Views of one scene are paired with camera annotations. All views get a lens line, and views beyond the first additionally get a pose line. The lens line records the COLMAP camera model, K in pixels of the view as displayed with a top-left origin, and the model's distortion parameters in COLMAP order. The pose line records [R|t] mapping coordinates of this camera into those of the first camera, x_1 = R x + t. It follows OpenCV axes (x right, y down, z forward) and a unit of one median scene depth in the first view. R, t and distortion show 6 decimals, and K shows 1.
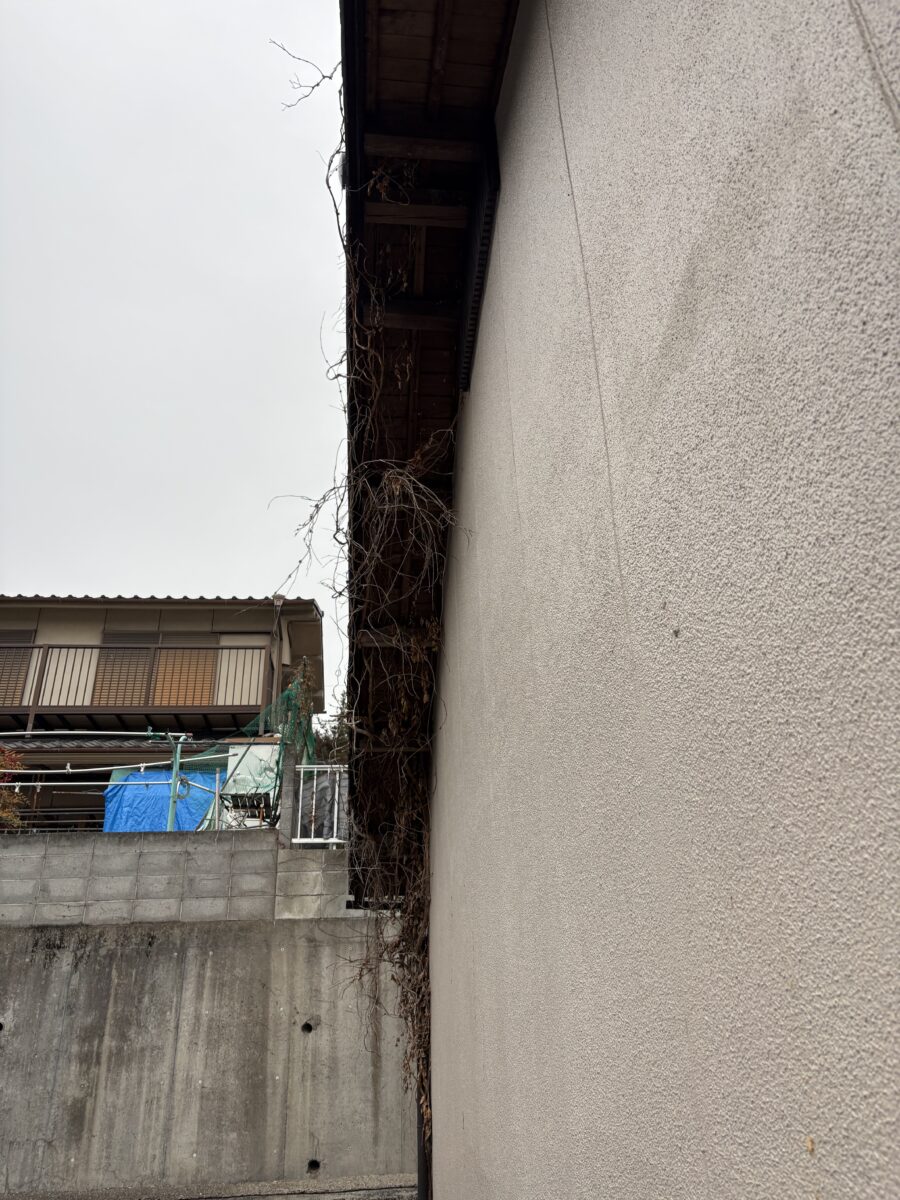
lens RADIAL K [[914.5, 0, 451.6], [0, 914.5, 595.9], [0, 0, 1]] dist [0.037747, -0.054480]
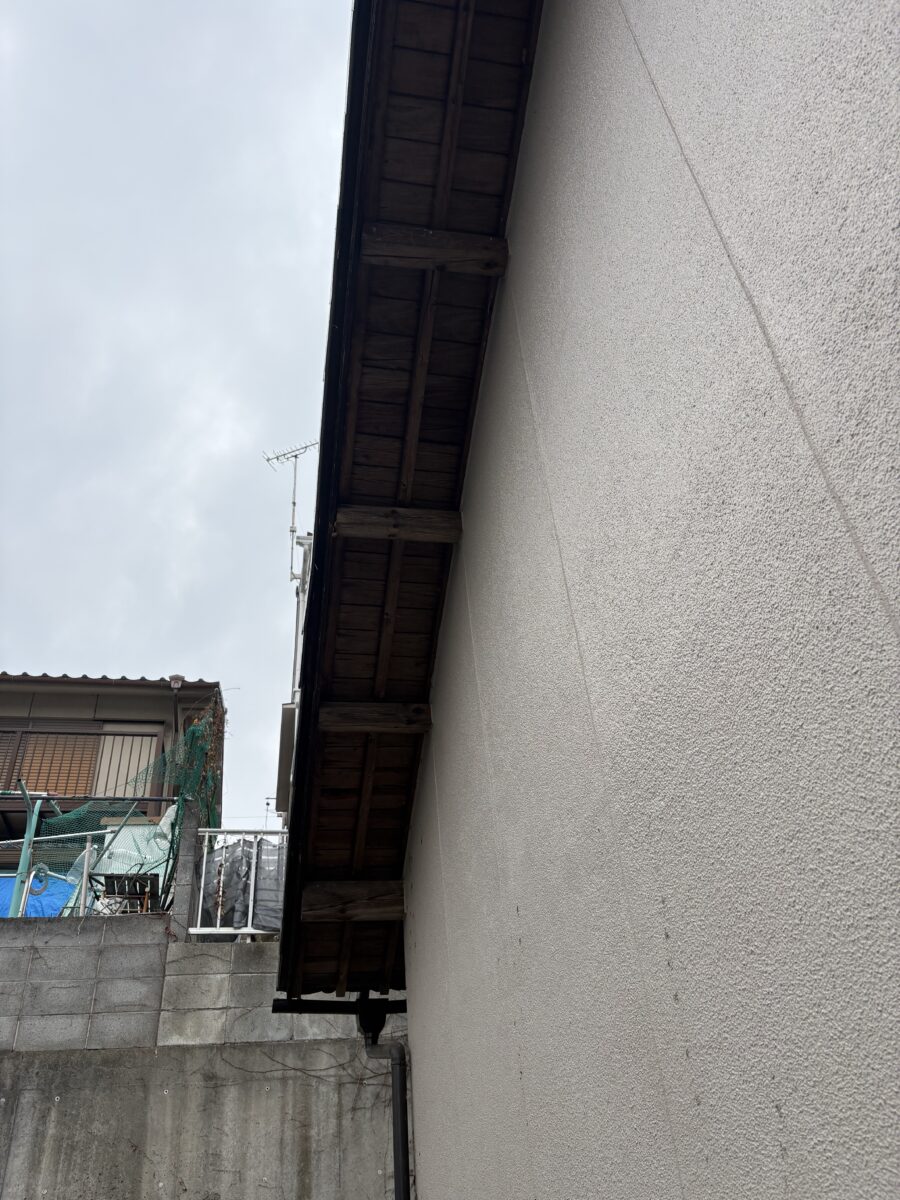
lens RADIAL K [[914.5, 0, 448.7], [0, 914.5, 599.9], [0, 0, 1]] dist [0.037747, -0.054480]
pose [[0.994136, 0.033733, 0.102742, -0.056659], [-0.017928, 0.988366, -0.151031, 0.119934], [-0.106641, 0.148303, 0.983175, 0.245839]]
